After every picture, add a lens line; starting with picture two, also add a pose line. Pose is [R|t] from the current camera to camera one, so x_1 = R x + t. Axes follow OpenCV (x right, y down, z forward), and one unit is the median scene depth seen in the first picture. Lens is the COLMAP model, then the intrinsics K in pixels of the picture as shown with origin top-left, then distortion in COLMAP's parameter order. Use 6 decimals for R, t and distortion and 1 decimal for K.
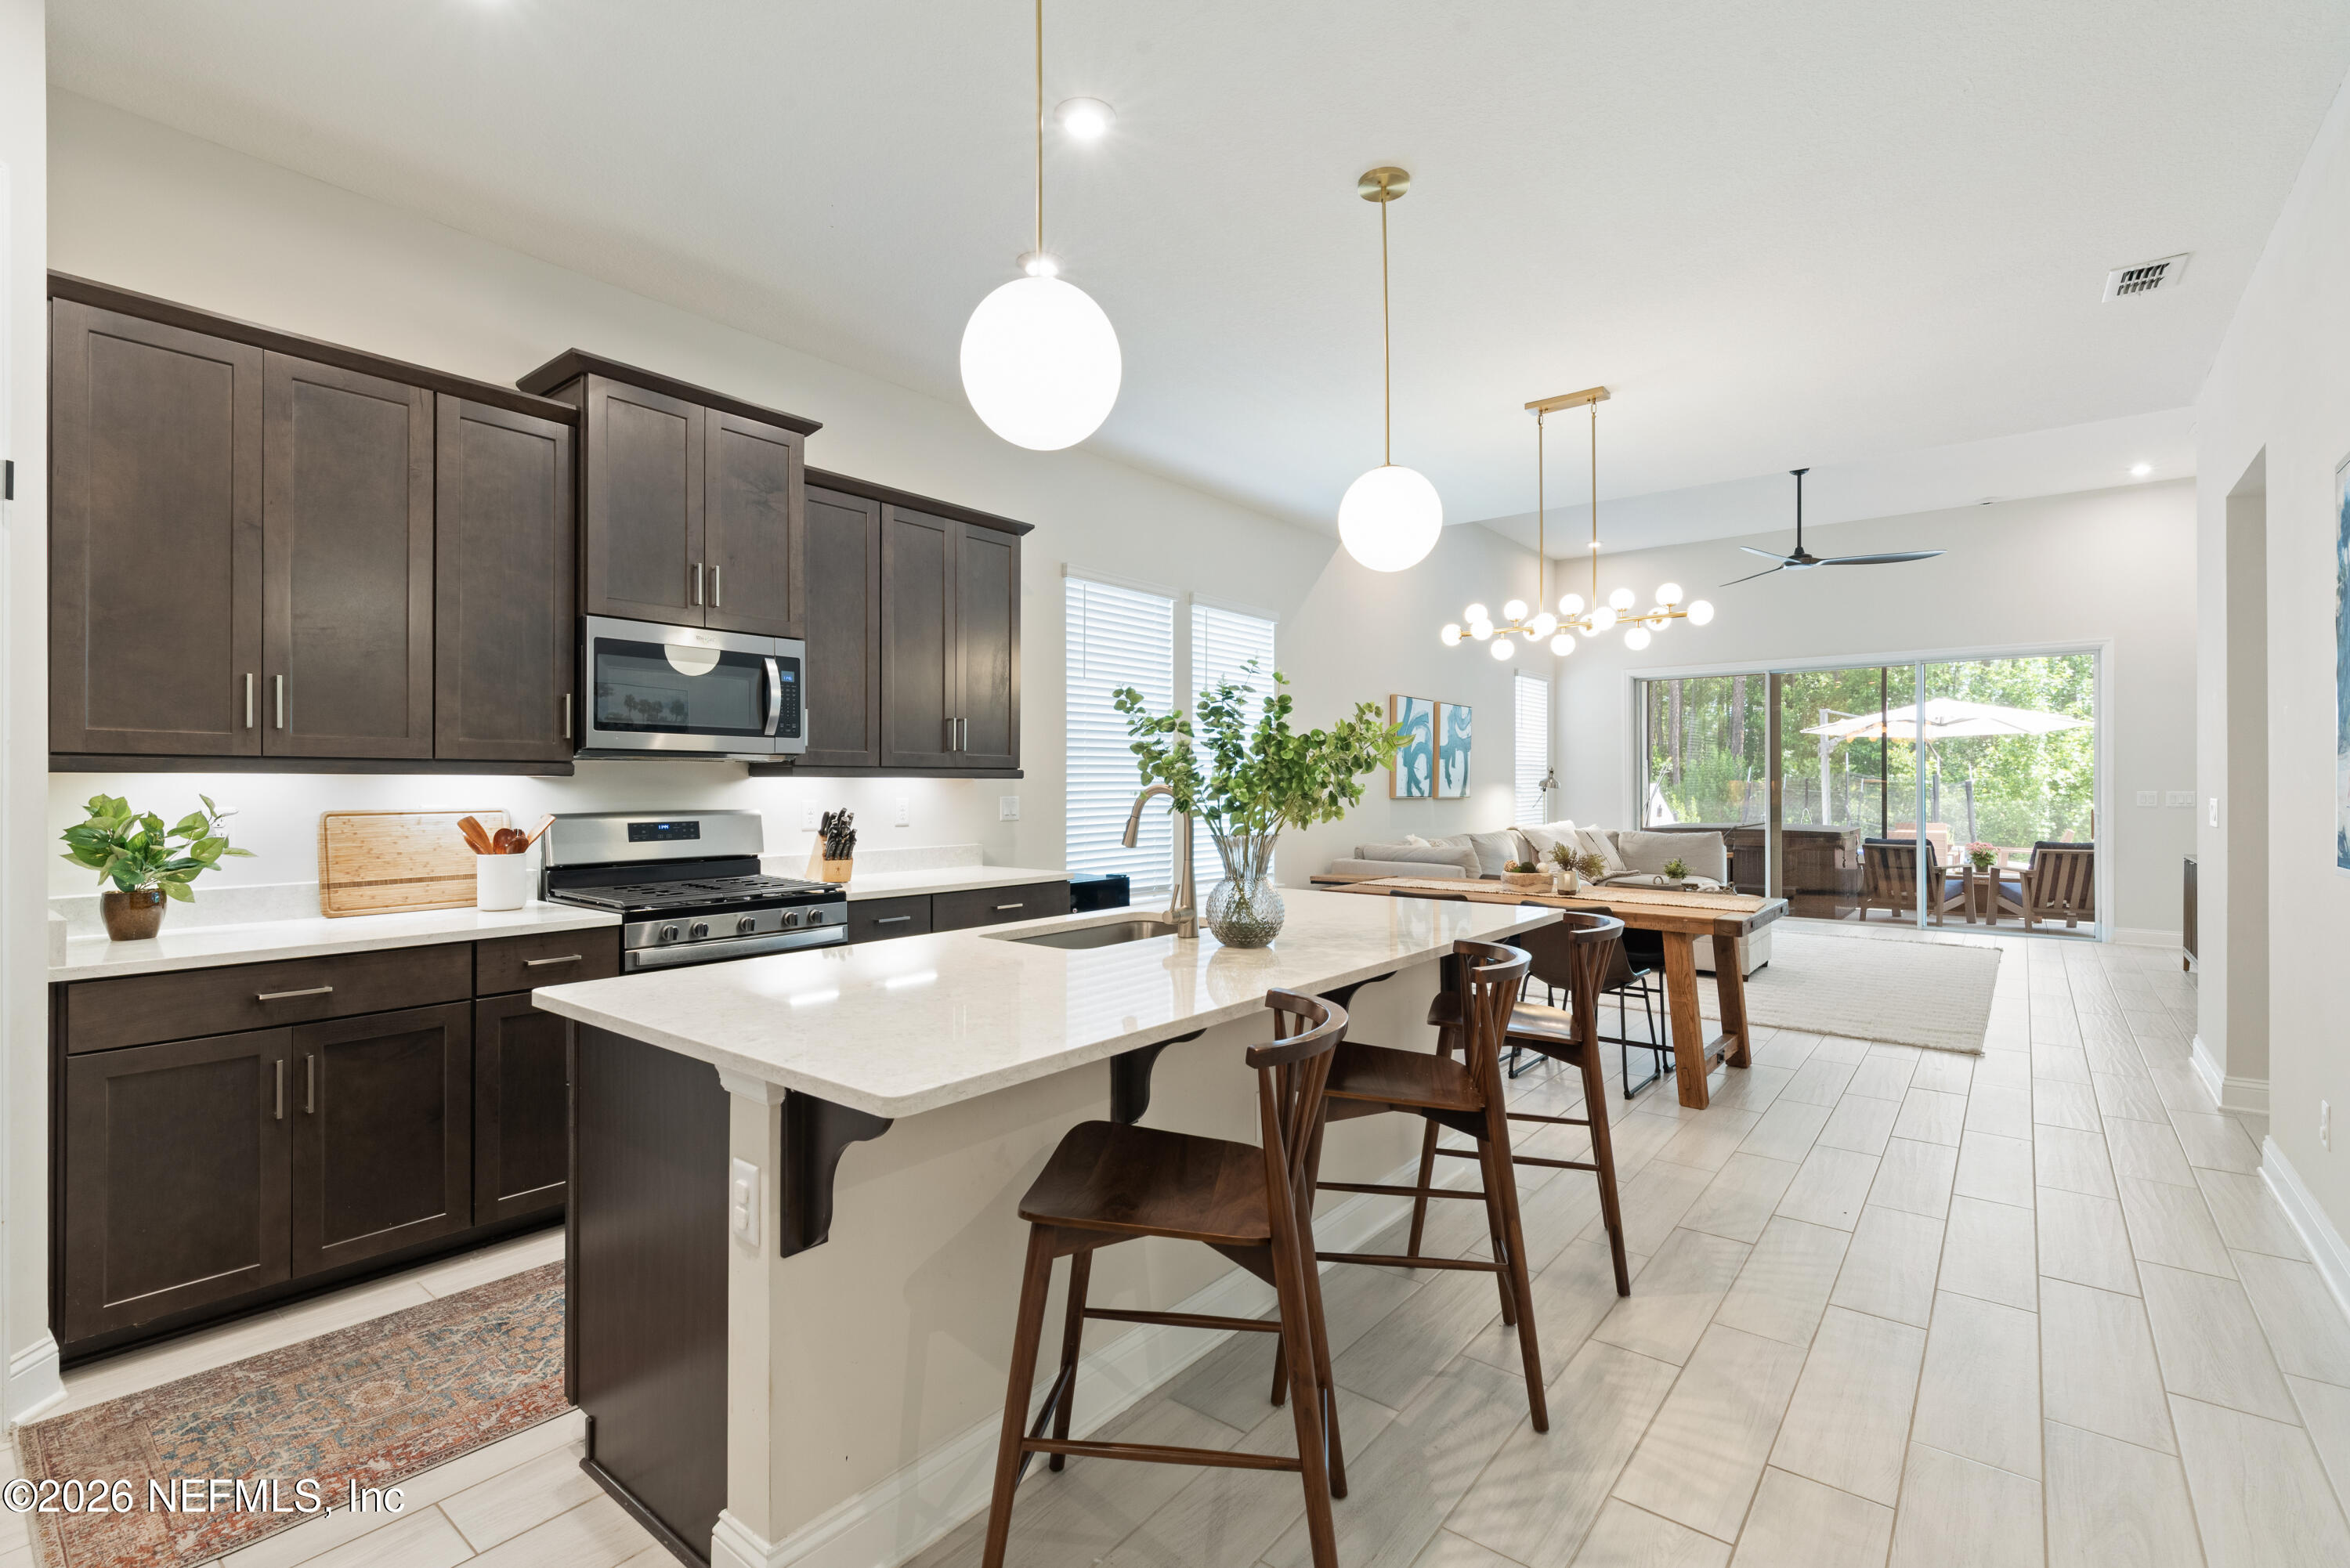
lens RADIAL K [[1066.9, 0, 1171.4], [0, 1066.9, 779.3], [0, 0, 1]] dist [0.002244, 0.000426]
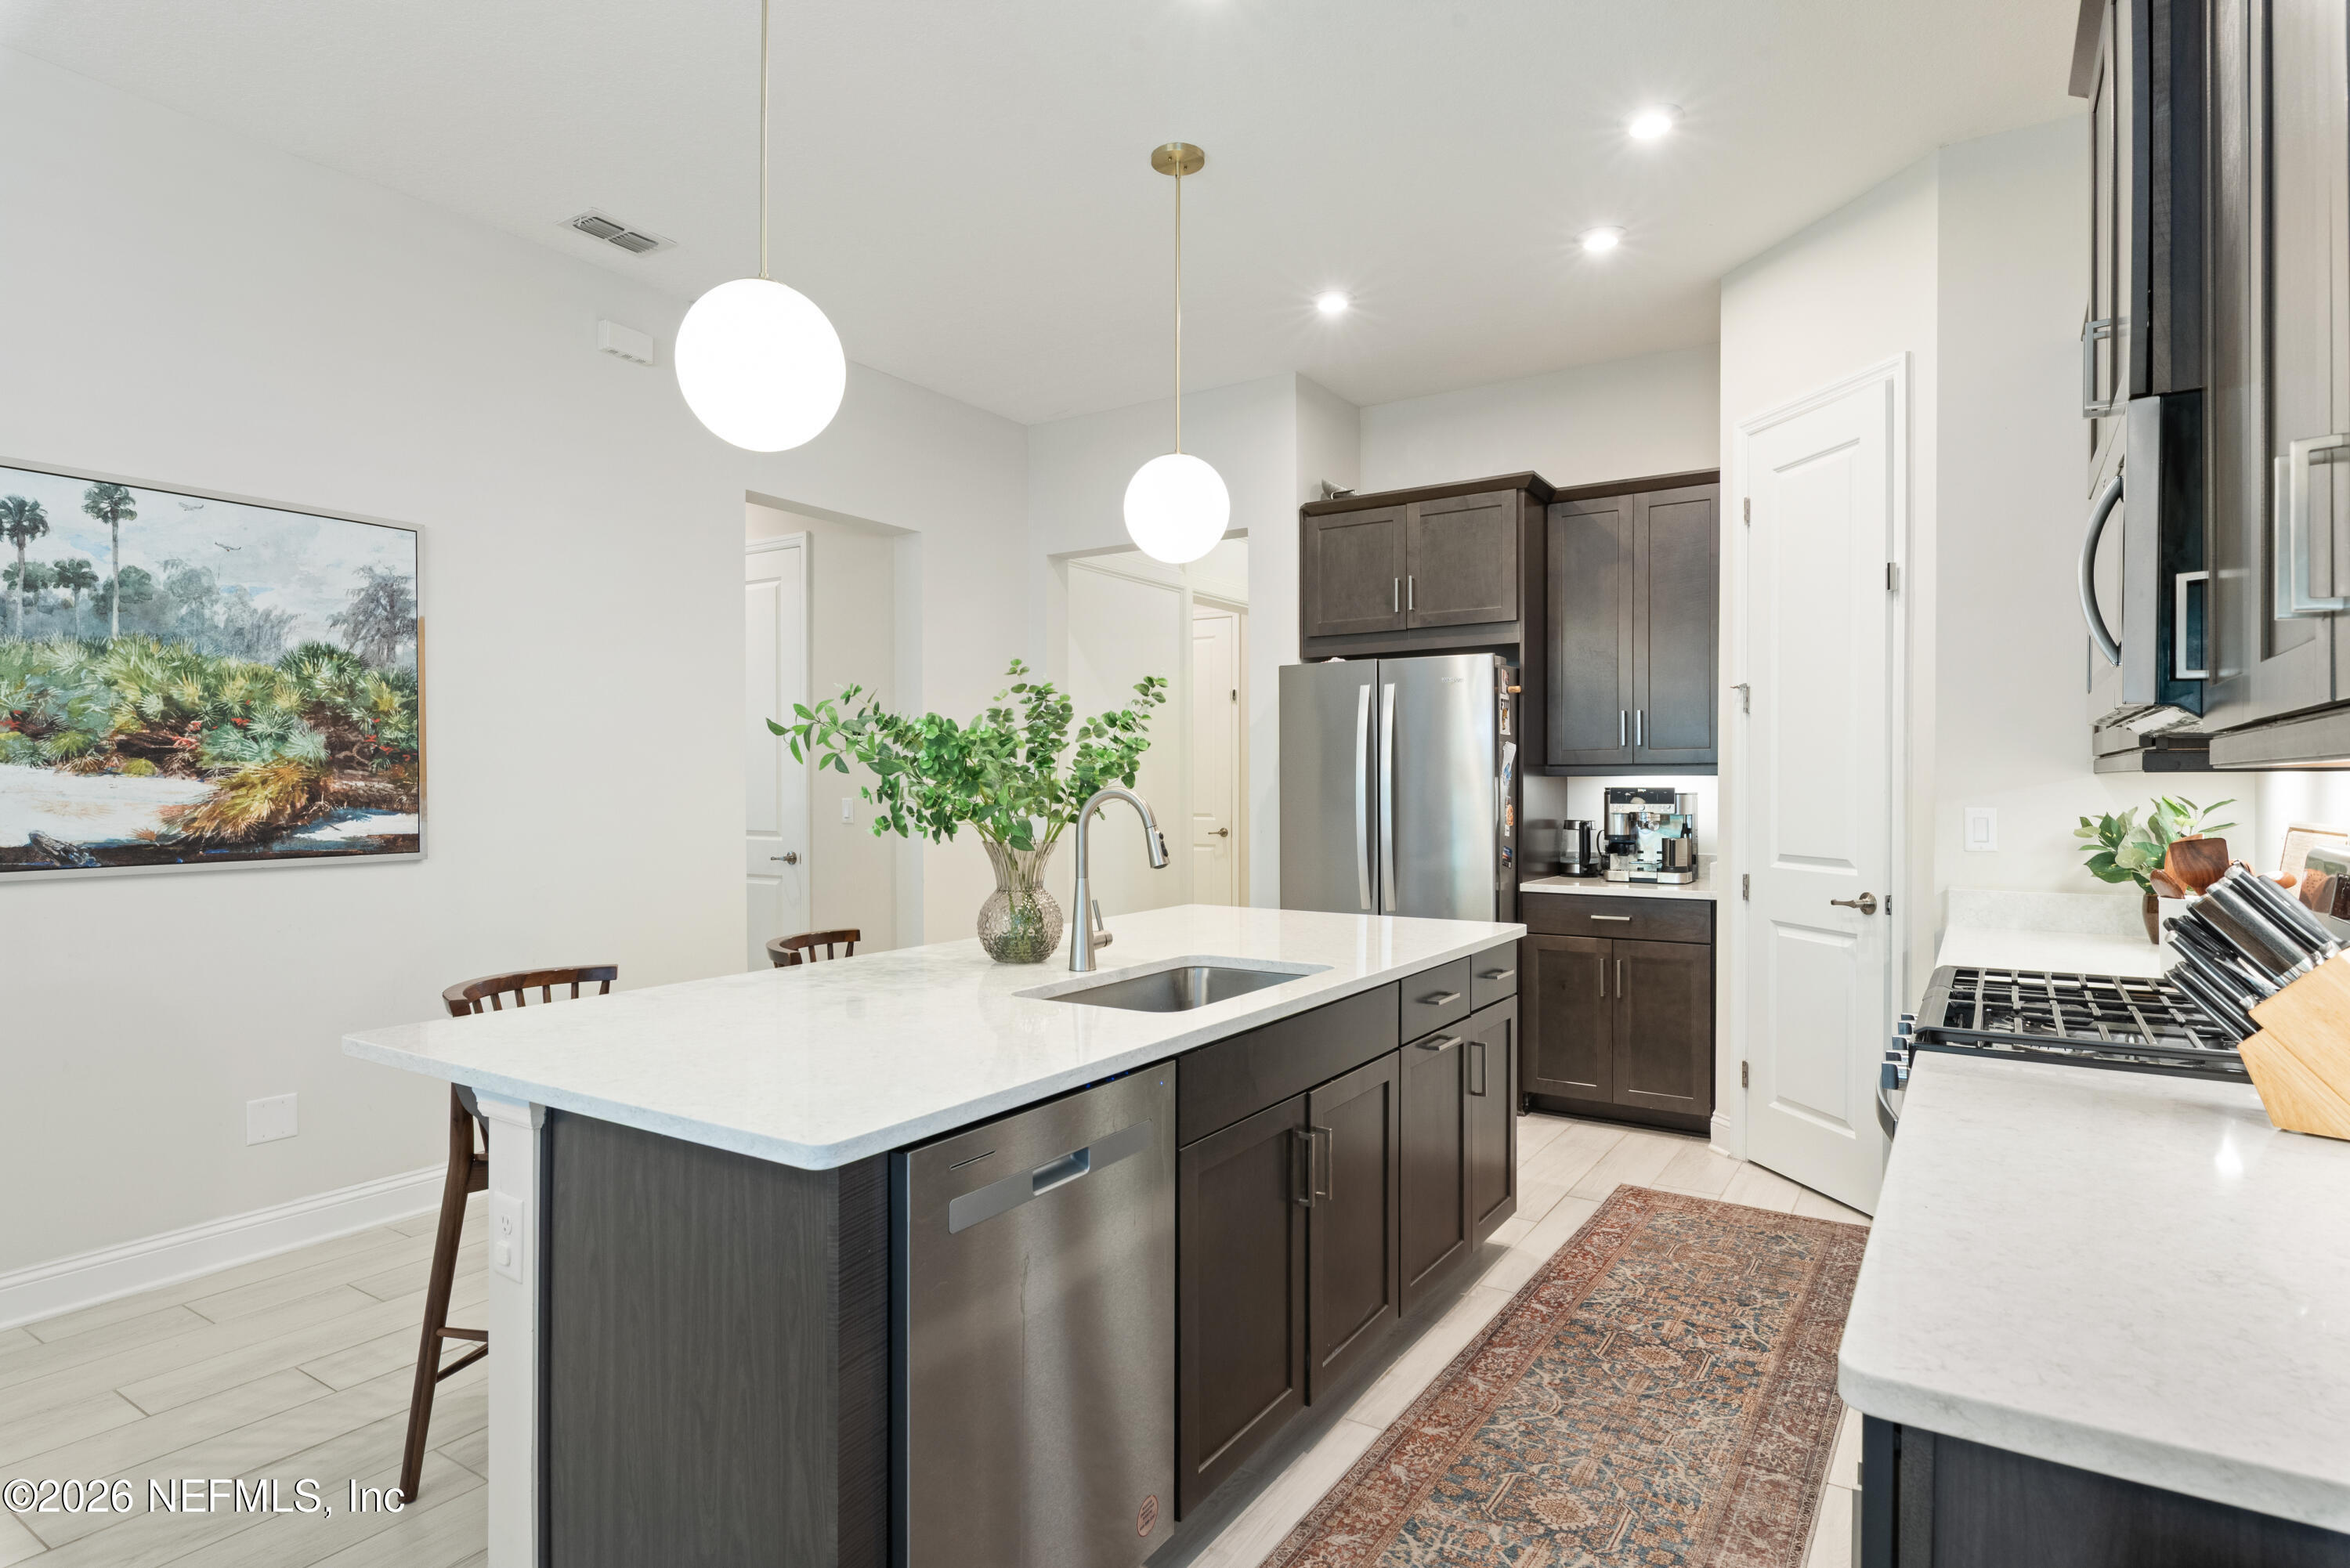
lens RADIAL K [[1243.0, 0, 1167.4], [0, 1243.0, 792.1], [0, 0, 1]] dist [-0.001181, -0.000128]
pose [[-0.995591, 0.001362, -0.093795, 0.011527], [0.001098, 0.999995, 0.002861, 0.001754], [0.093799, 0.002745, -0.995587, 0.550456]]
